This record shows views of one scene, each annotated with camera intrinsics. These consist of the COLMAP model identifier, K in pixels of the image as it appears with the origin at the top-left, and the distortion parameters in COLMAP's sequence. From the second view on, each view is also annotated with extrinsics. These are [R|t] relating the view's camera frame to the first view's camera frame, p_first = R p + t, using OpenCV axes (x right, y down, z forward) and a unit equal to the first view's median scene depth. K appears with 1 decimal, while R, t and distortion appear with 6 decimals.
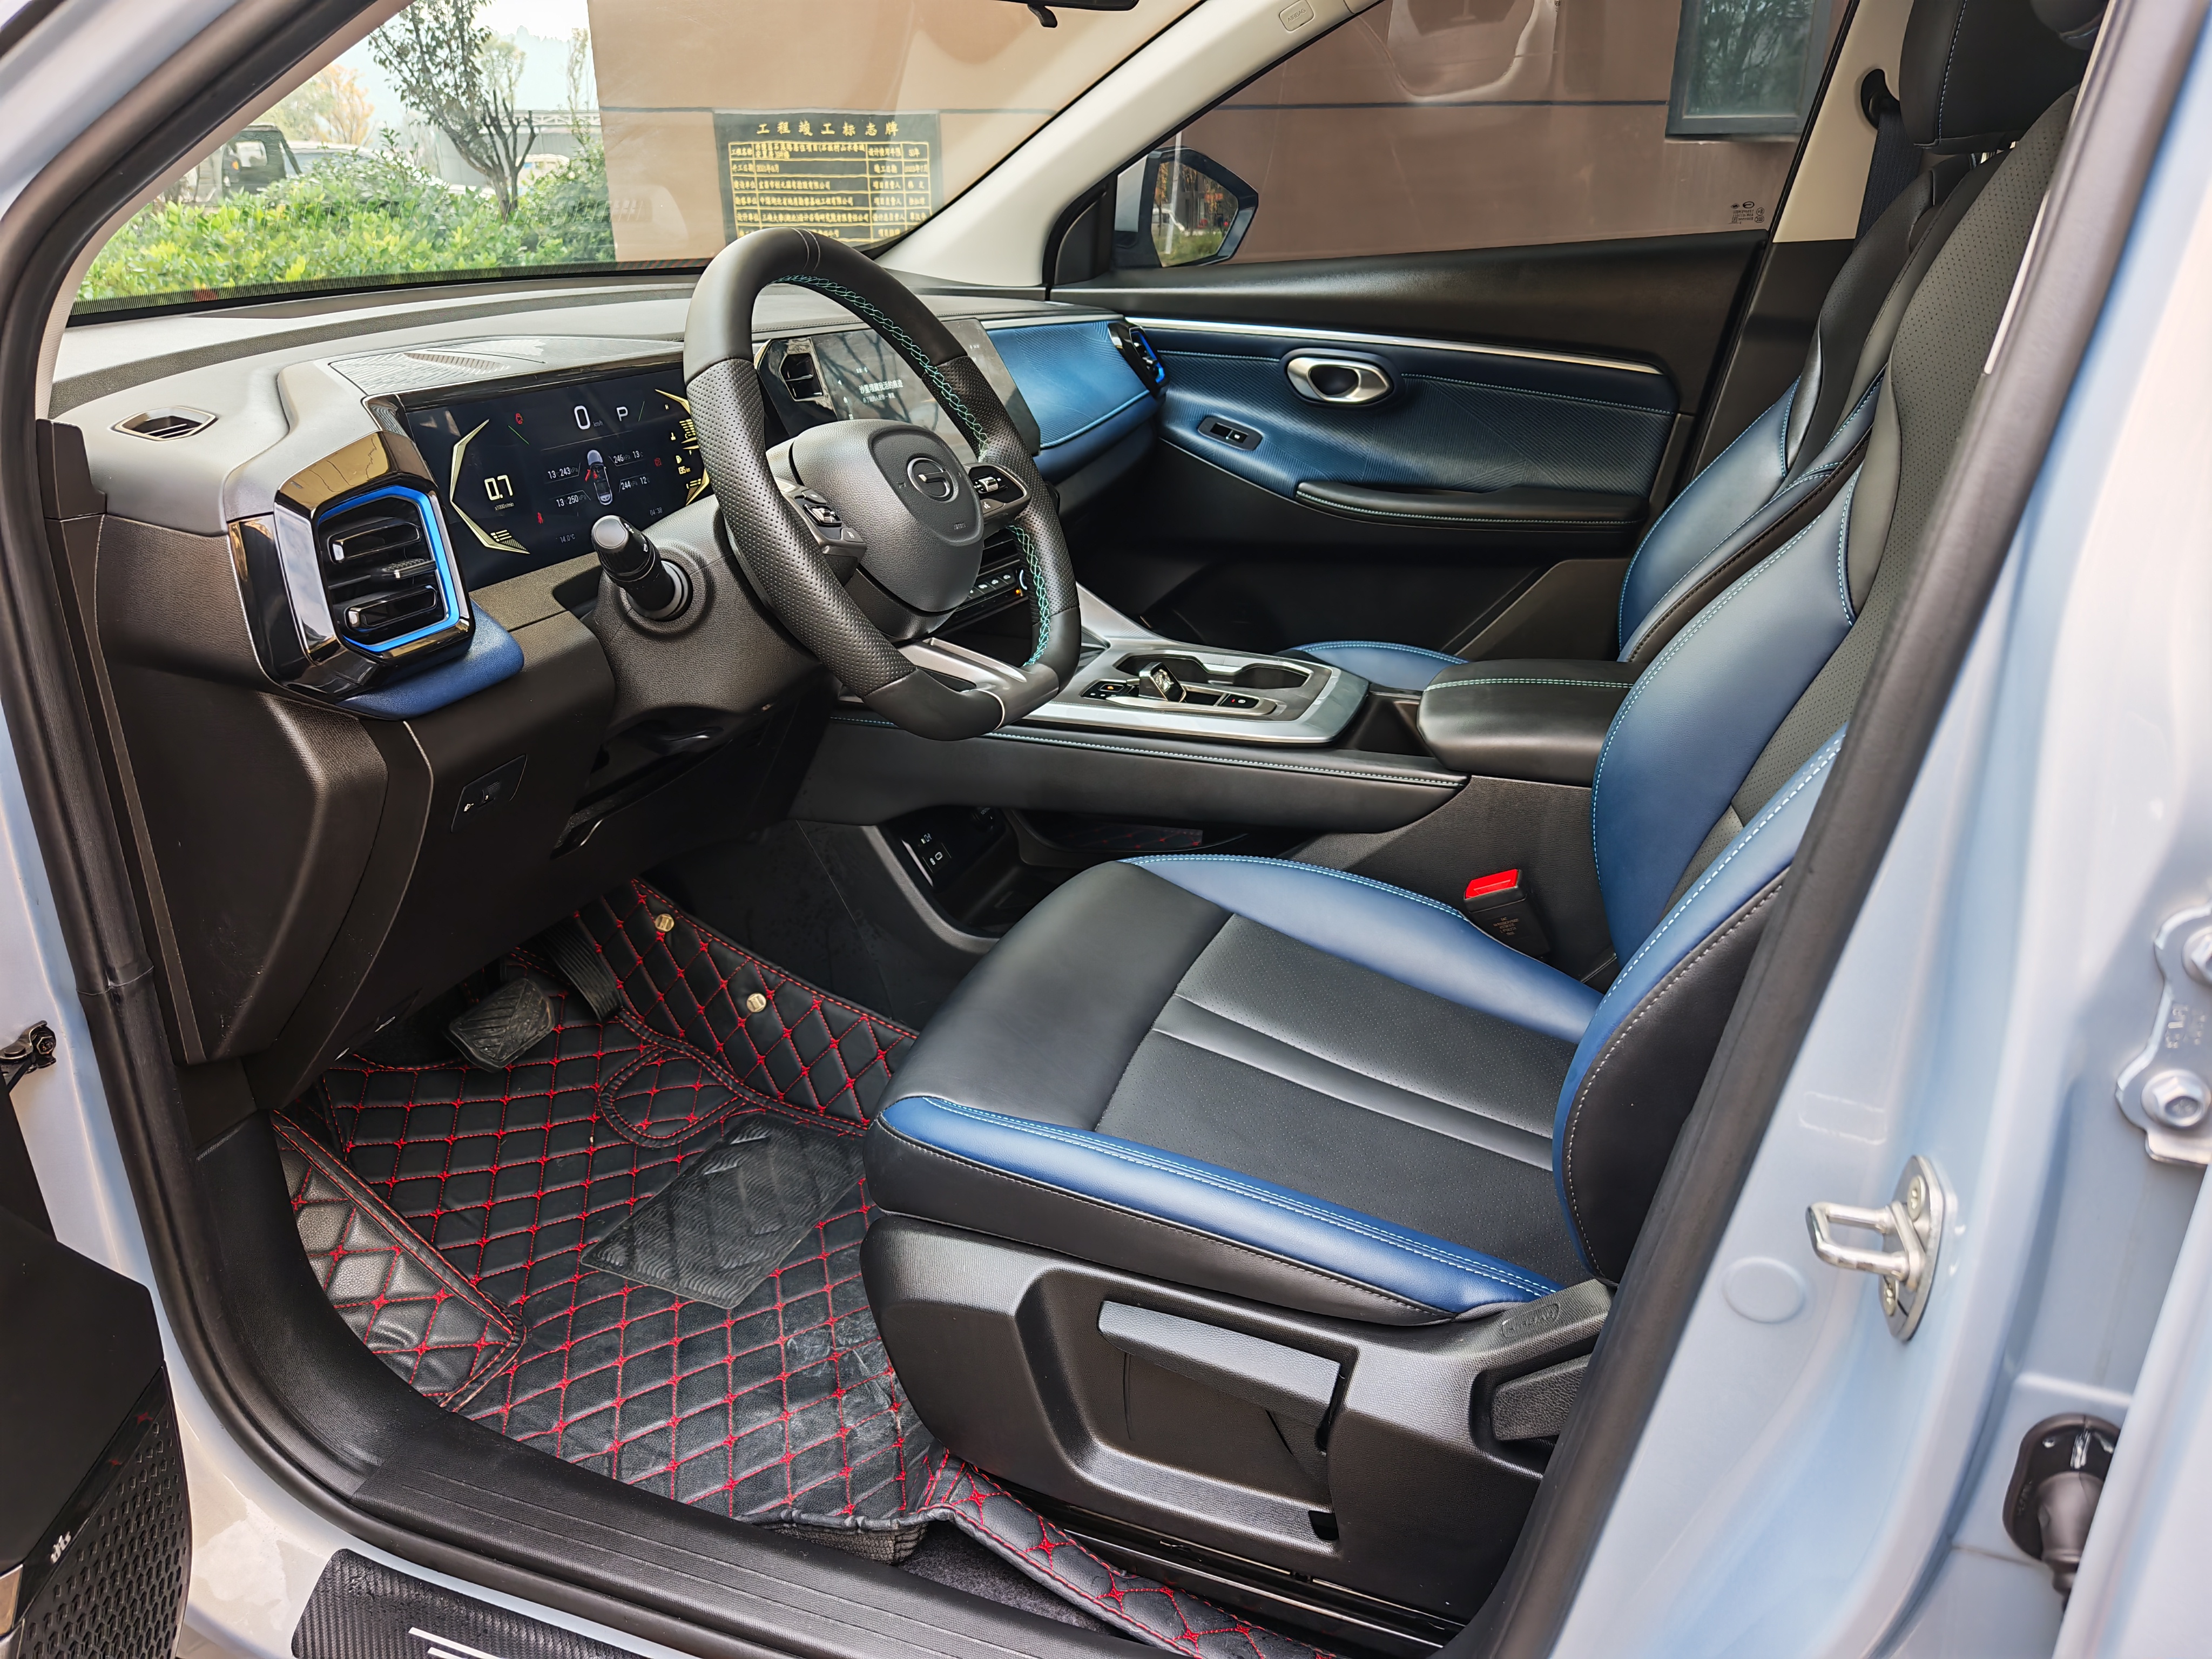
lens RADIAL K [[1549.9, 0, 1126.0], [0, 1549.9, 833.4], [0, 0, 1]] dist [0.049831, -0.058509]
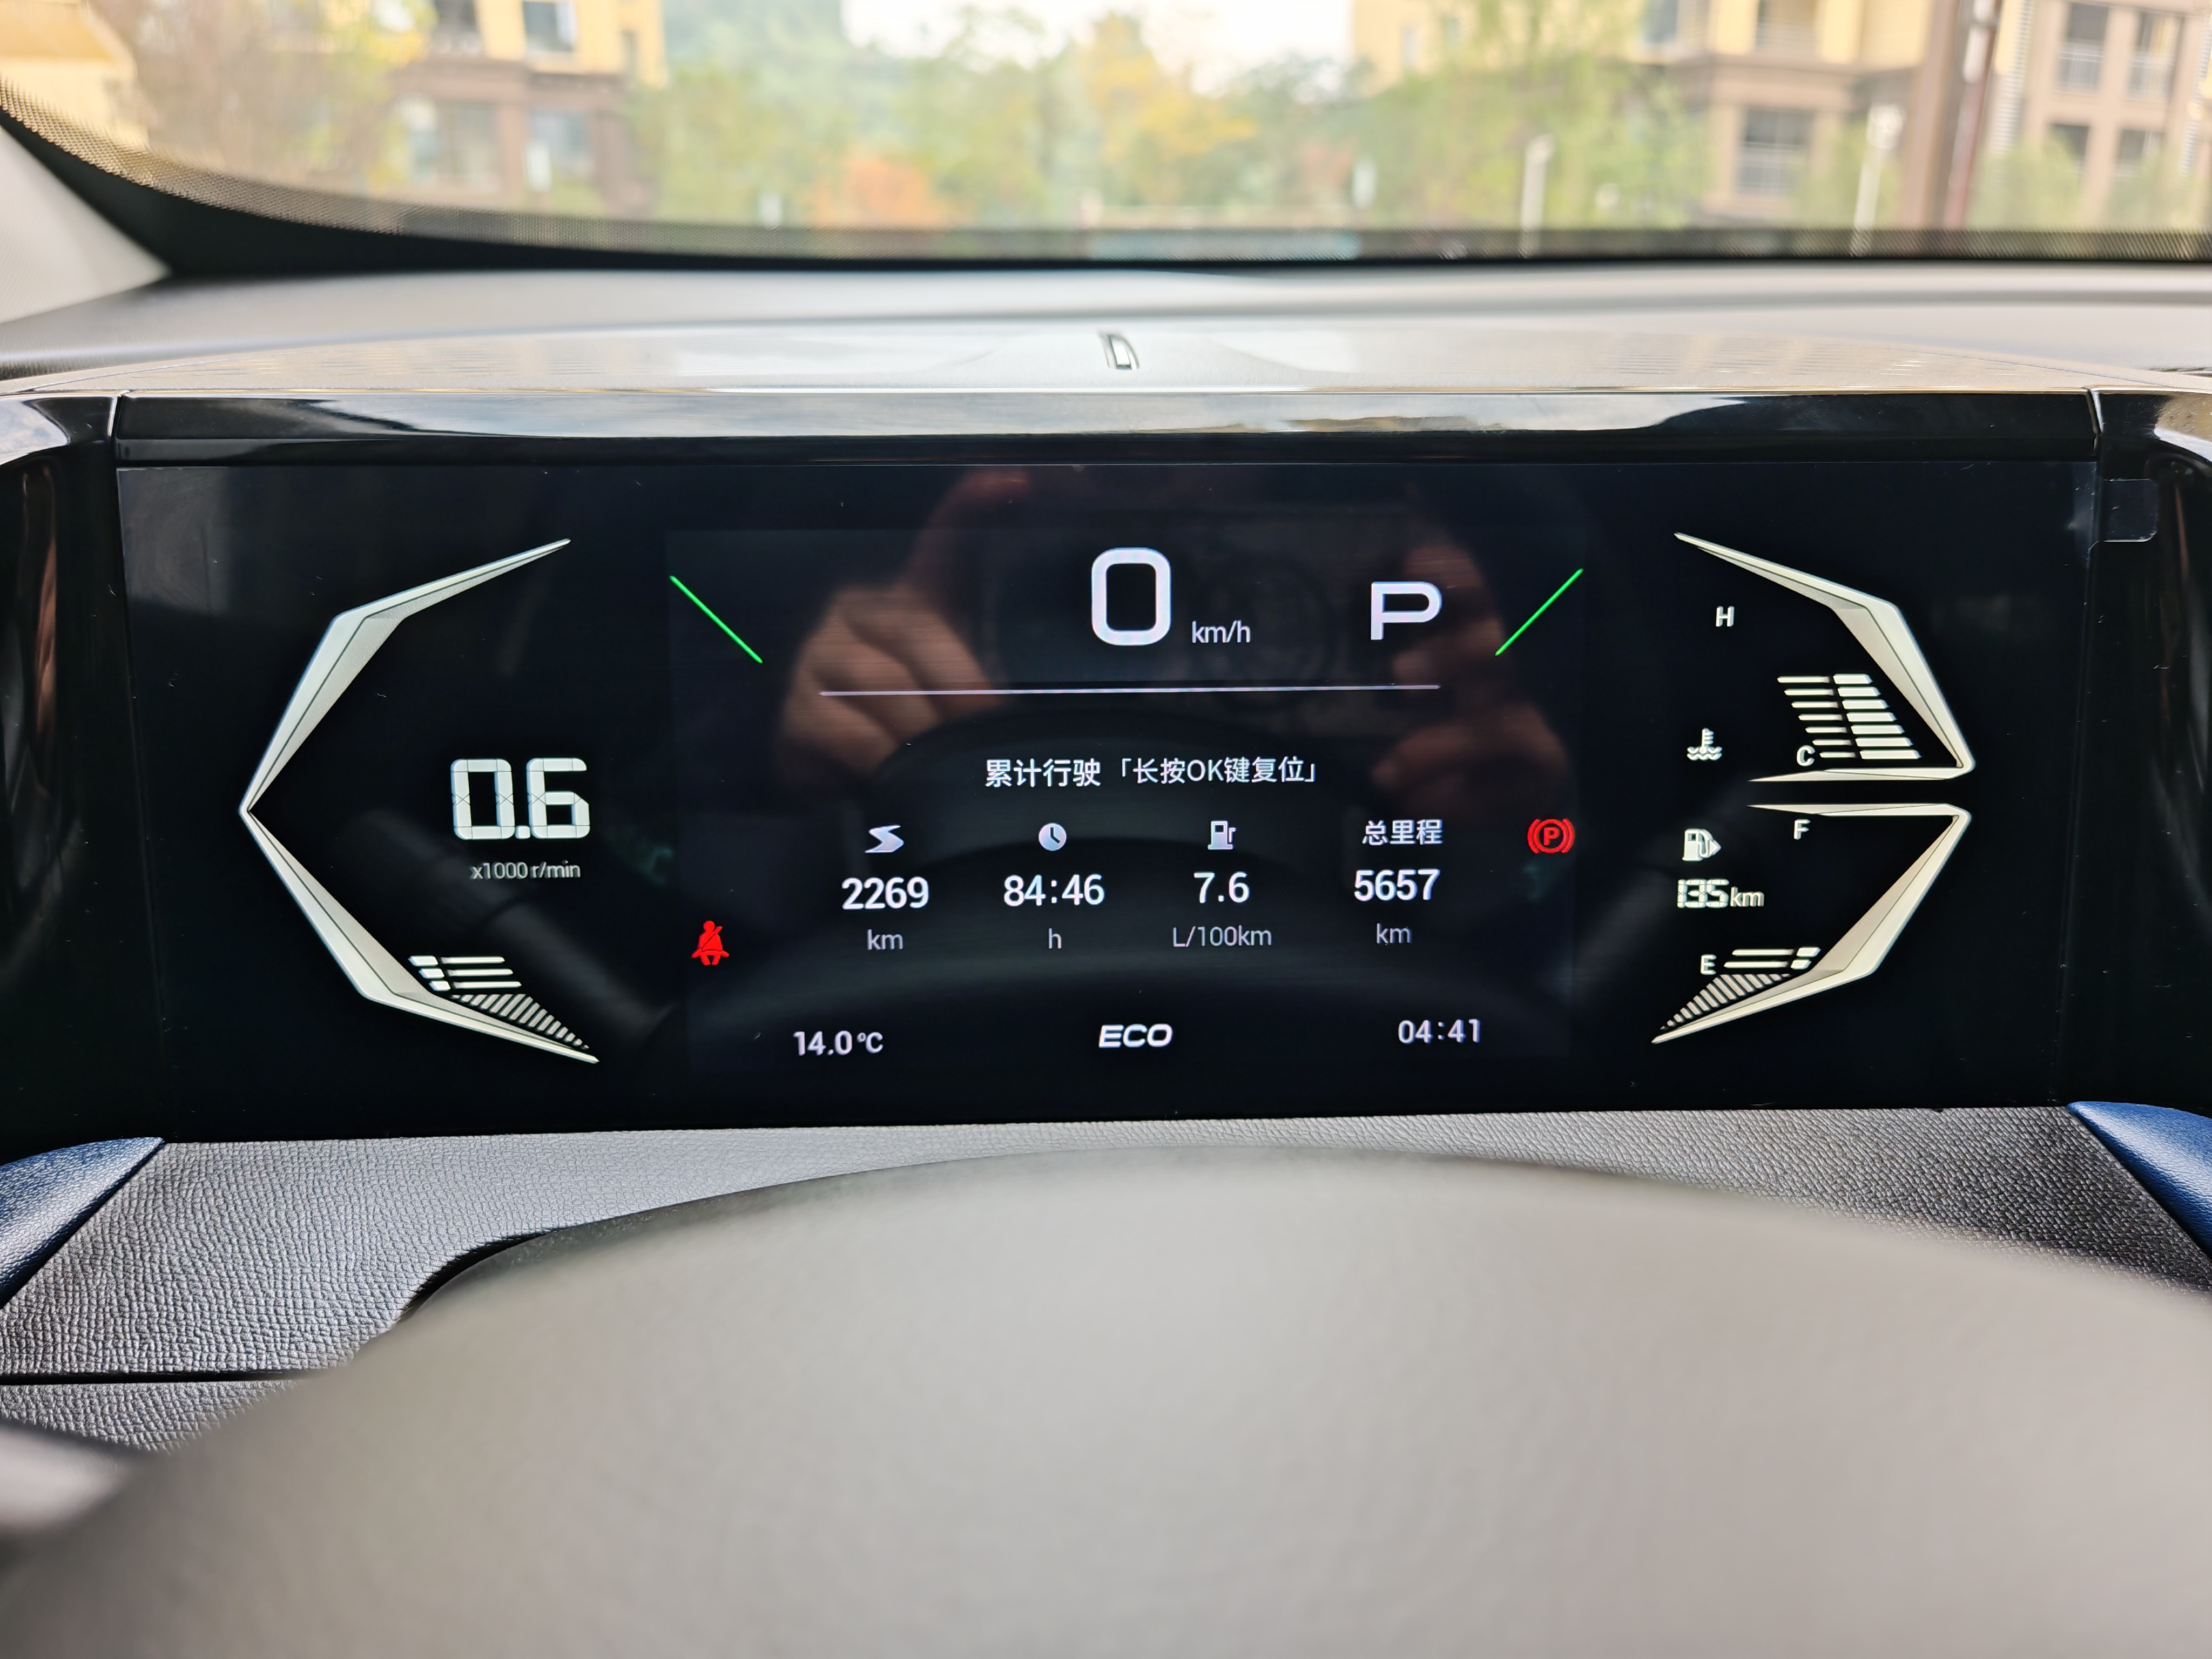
lens RADIAL K [[1549.9, 0, 1092.1], [0, 1549.9, 838.9], [0, 0, 1]] dist [0.049831, -0.058509]
pose [[0.356534, 0.296011, -0.886150, -0.125778], [-0.353869, 0.920600, 0.165143, -0.261603], [0.864674, 0.254702, 0.432974, 0.875130]]
